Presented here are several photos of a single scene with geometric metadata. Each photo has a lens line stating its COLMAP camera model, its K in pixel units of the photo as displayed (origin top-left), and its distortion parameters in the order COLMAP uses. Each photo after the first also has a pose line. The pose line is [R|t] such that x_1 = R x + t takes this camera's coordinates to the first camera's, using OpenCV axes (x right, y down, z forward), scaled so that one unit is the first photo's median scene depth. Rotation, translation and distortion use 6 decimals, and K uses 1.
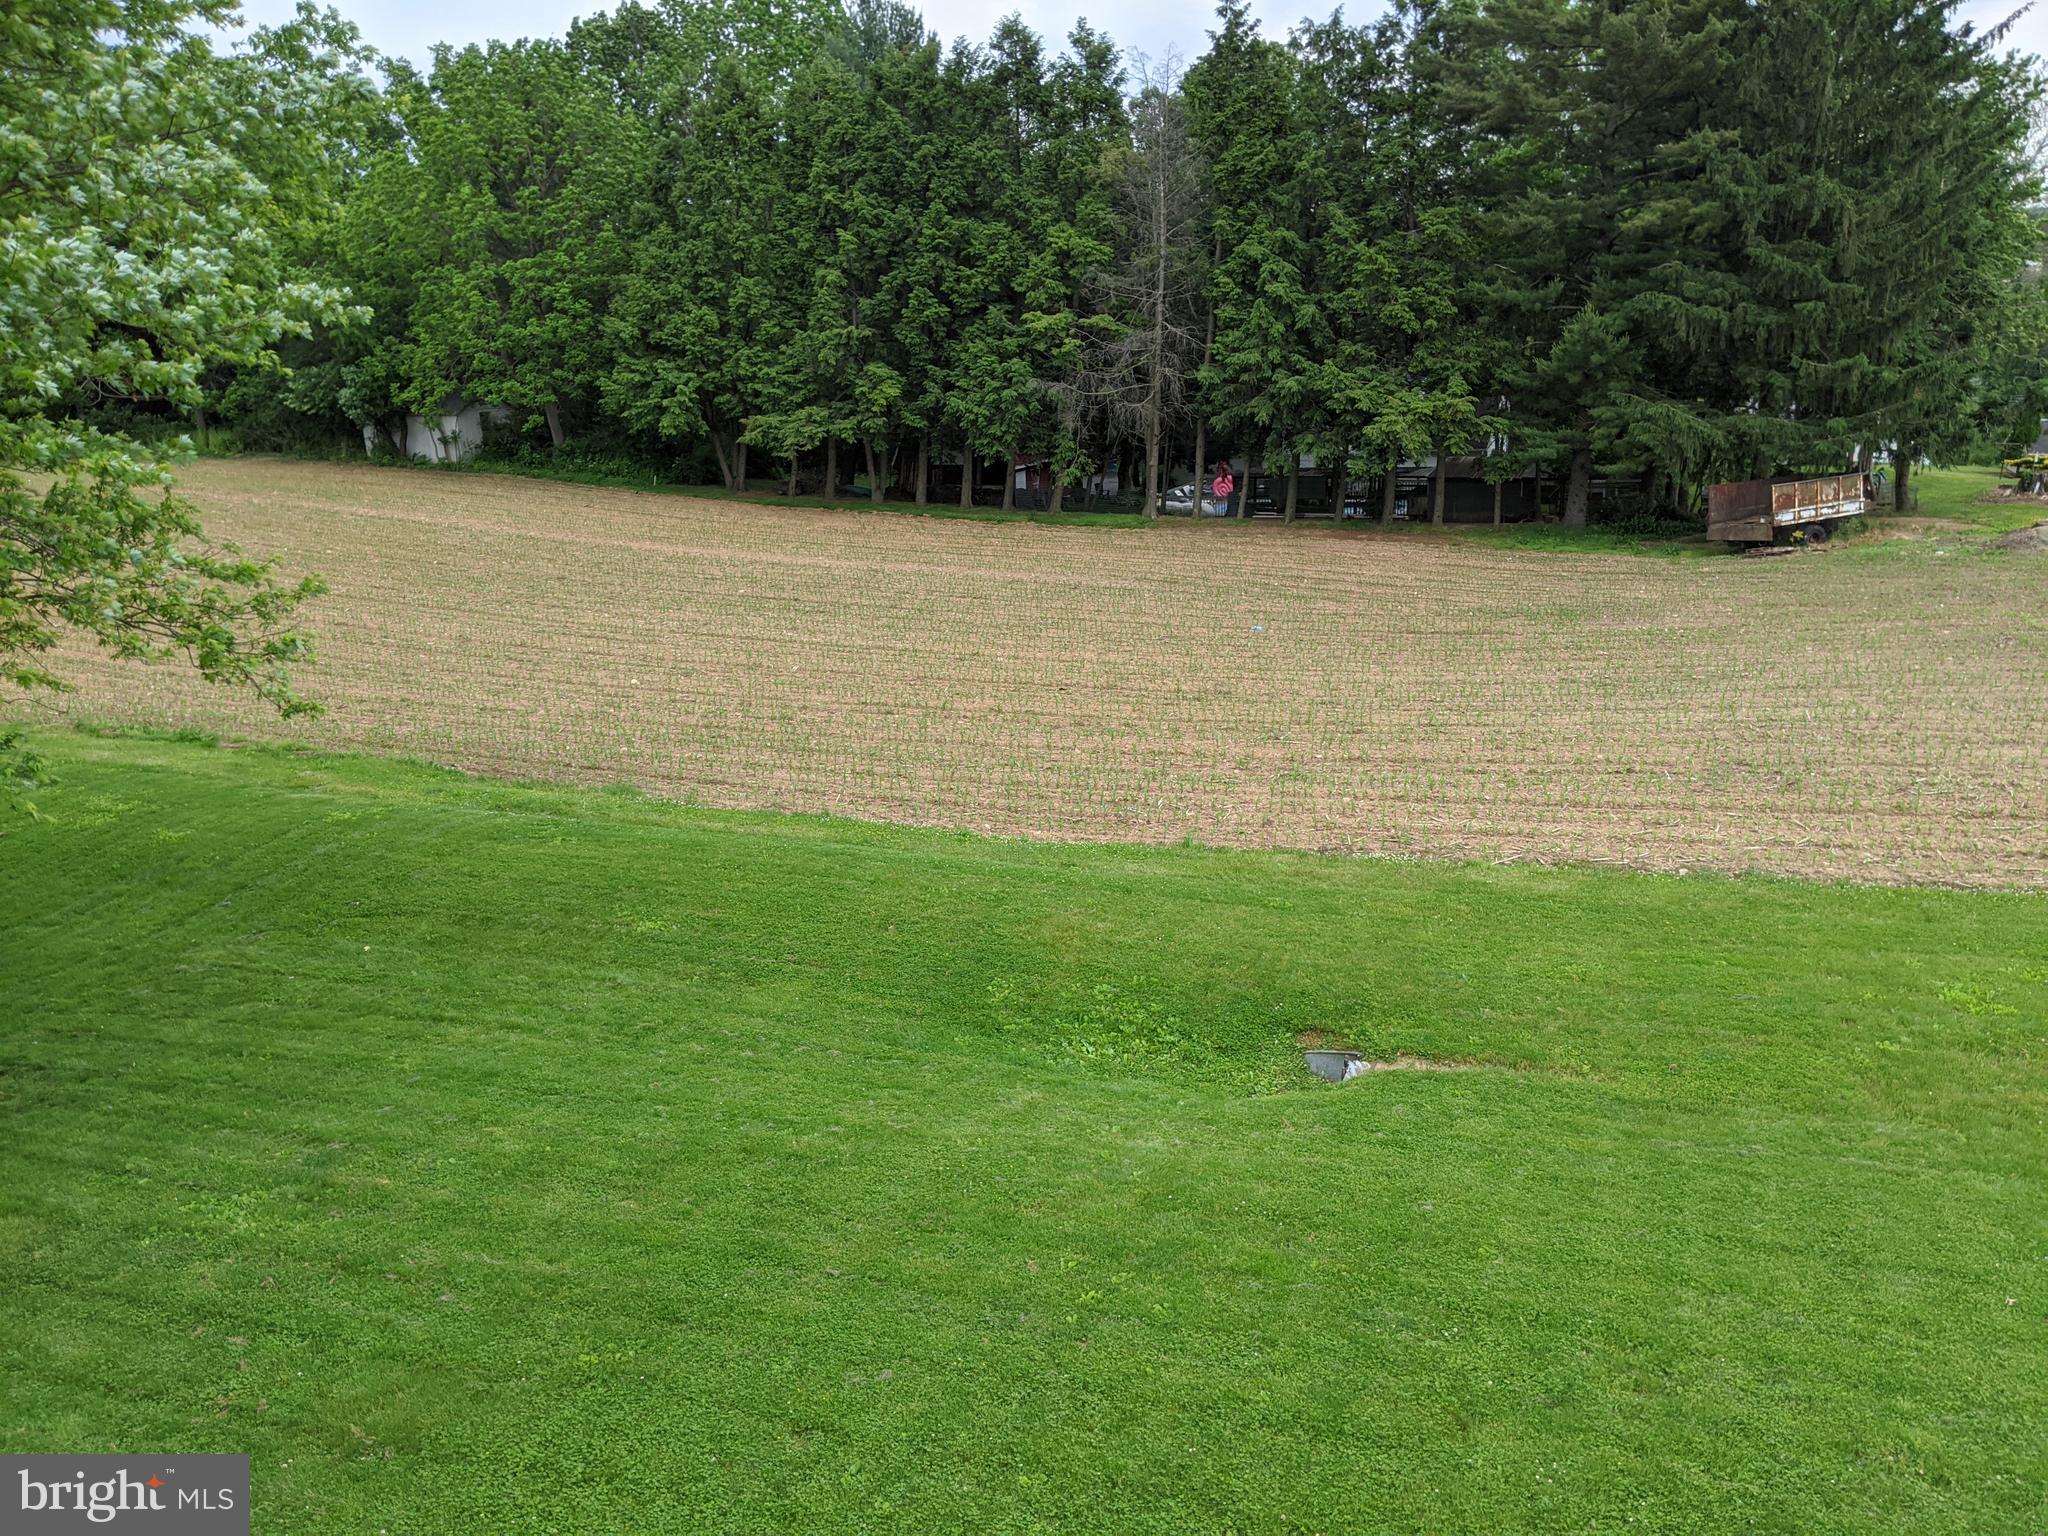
lens RADIAL K [[1596.5, 0, 1024.0], [0, 1596.5, 768.0], [0, 0, 1]] dist [0.068858, -0.128299]
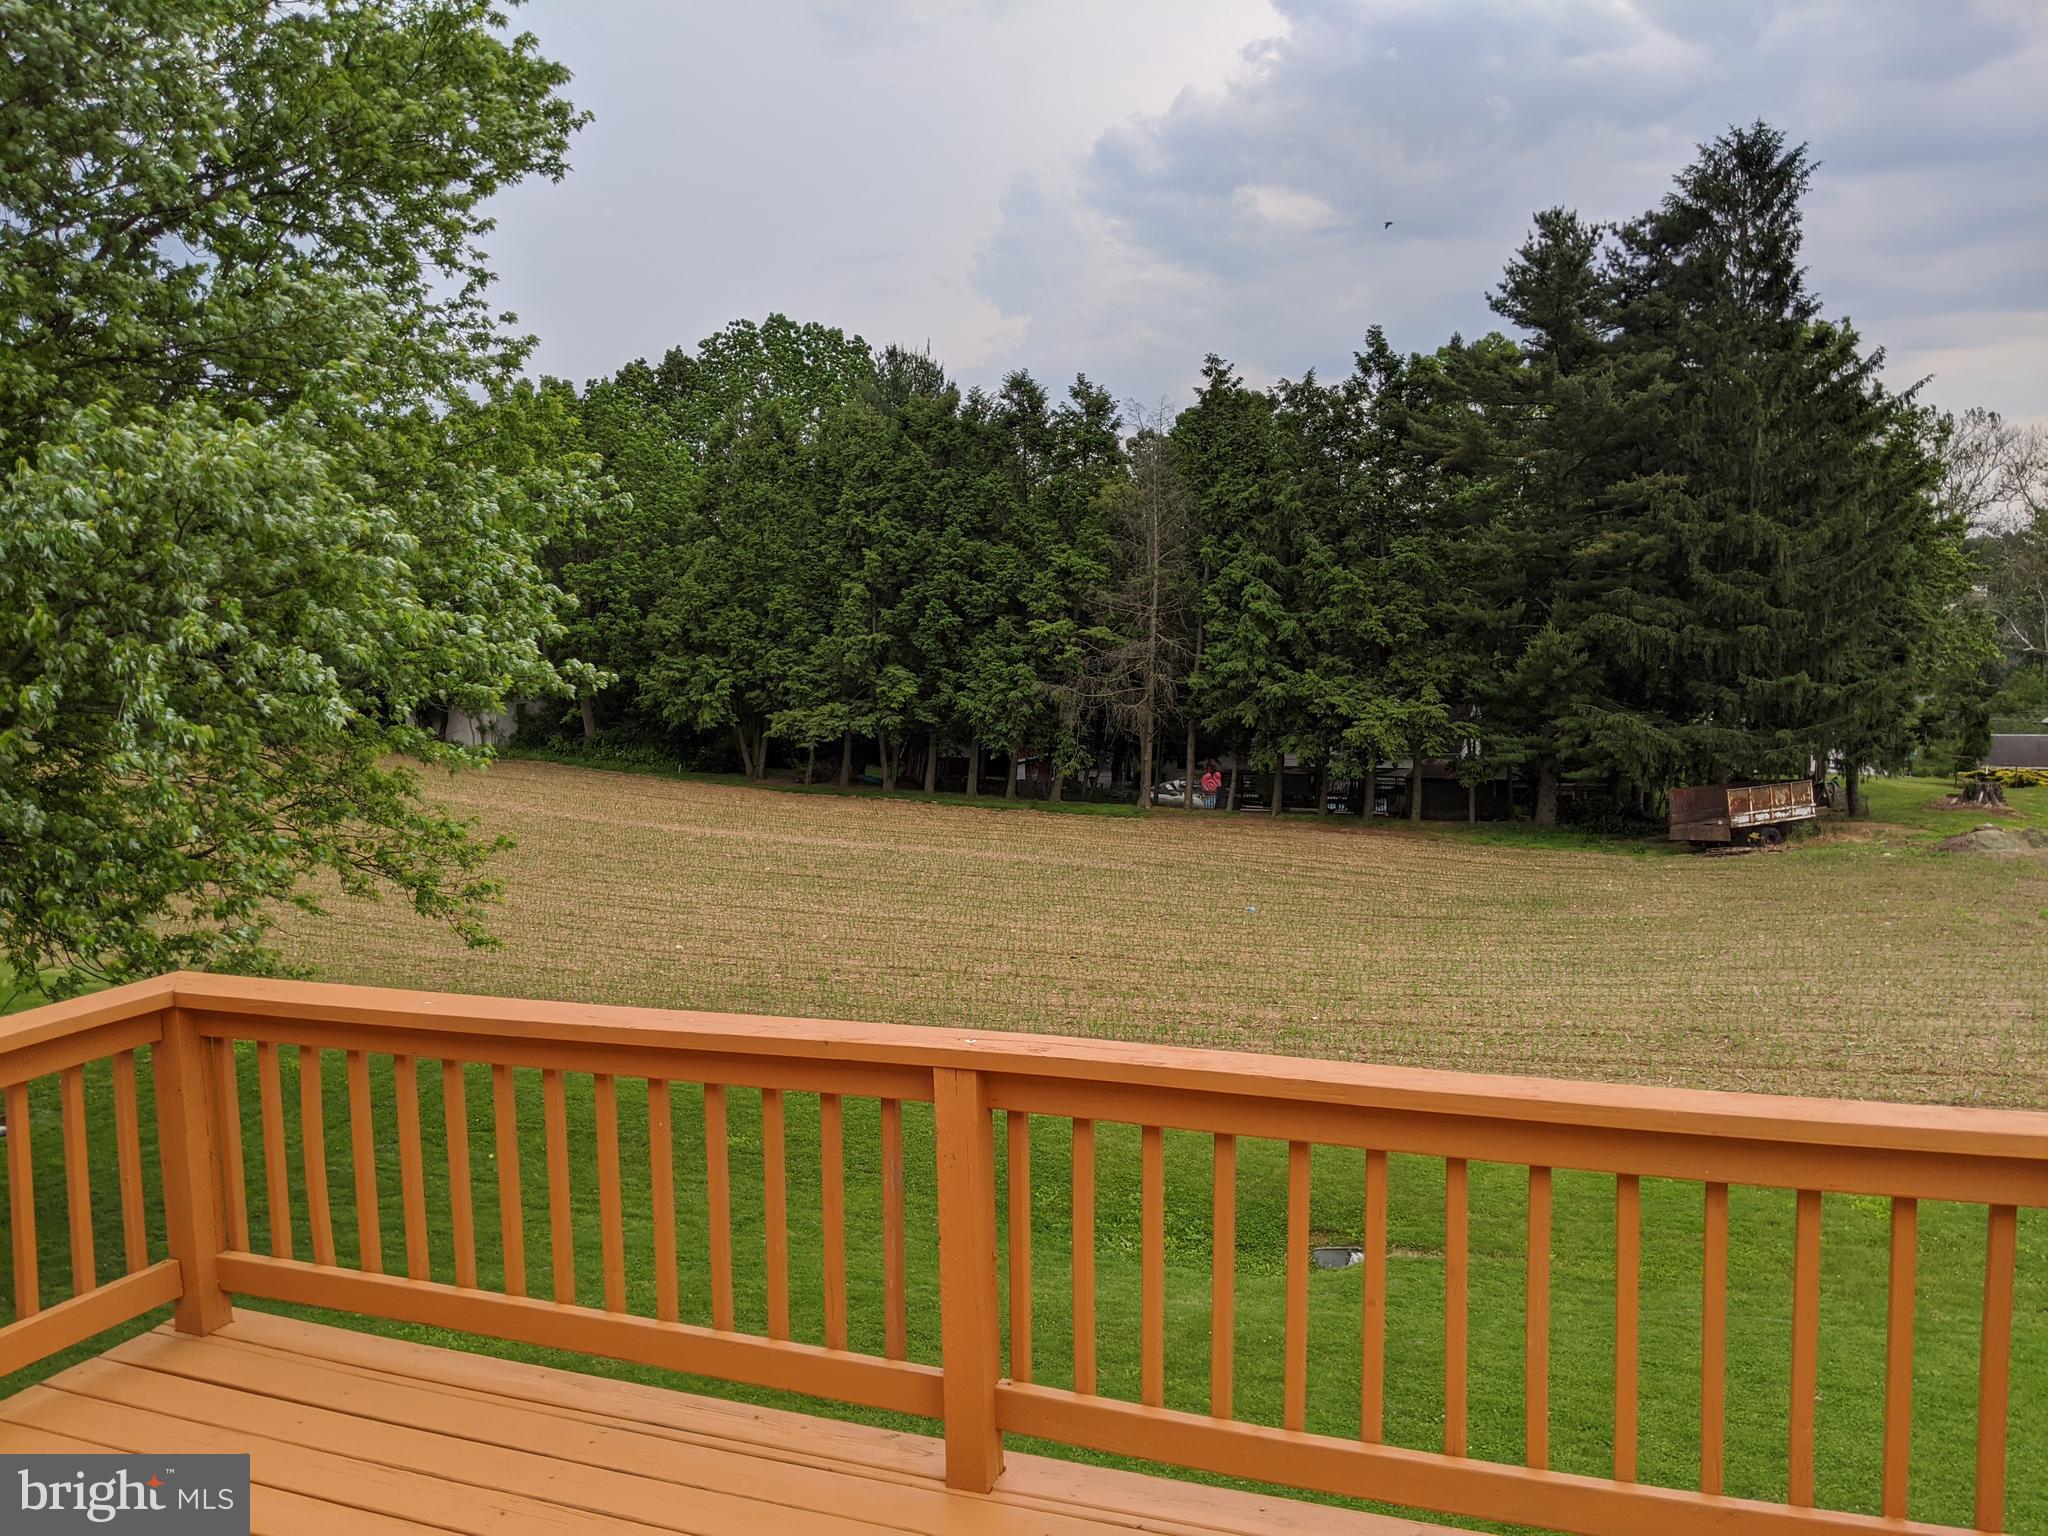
lens RADIAL K [[1675.2, 0, 976.9], [0, 1675.2, 745.5], [0, 0, 1]] dist [0.079418, -0.160121]
pose [[0.999837, 0.016204, -0.007955, -0.025882], [-0.017455, 0.980217, -0.197154, 0.025289], [0.004603, 0.197261, 0.980340, -0.108567]]
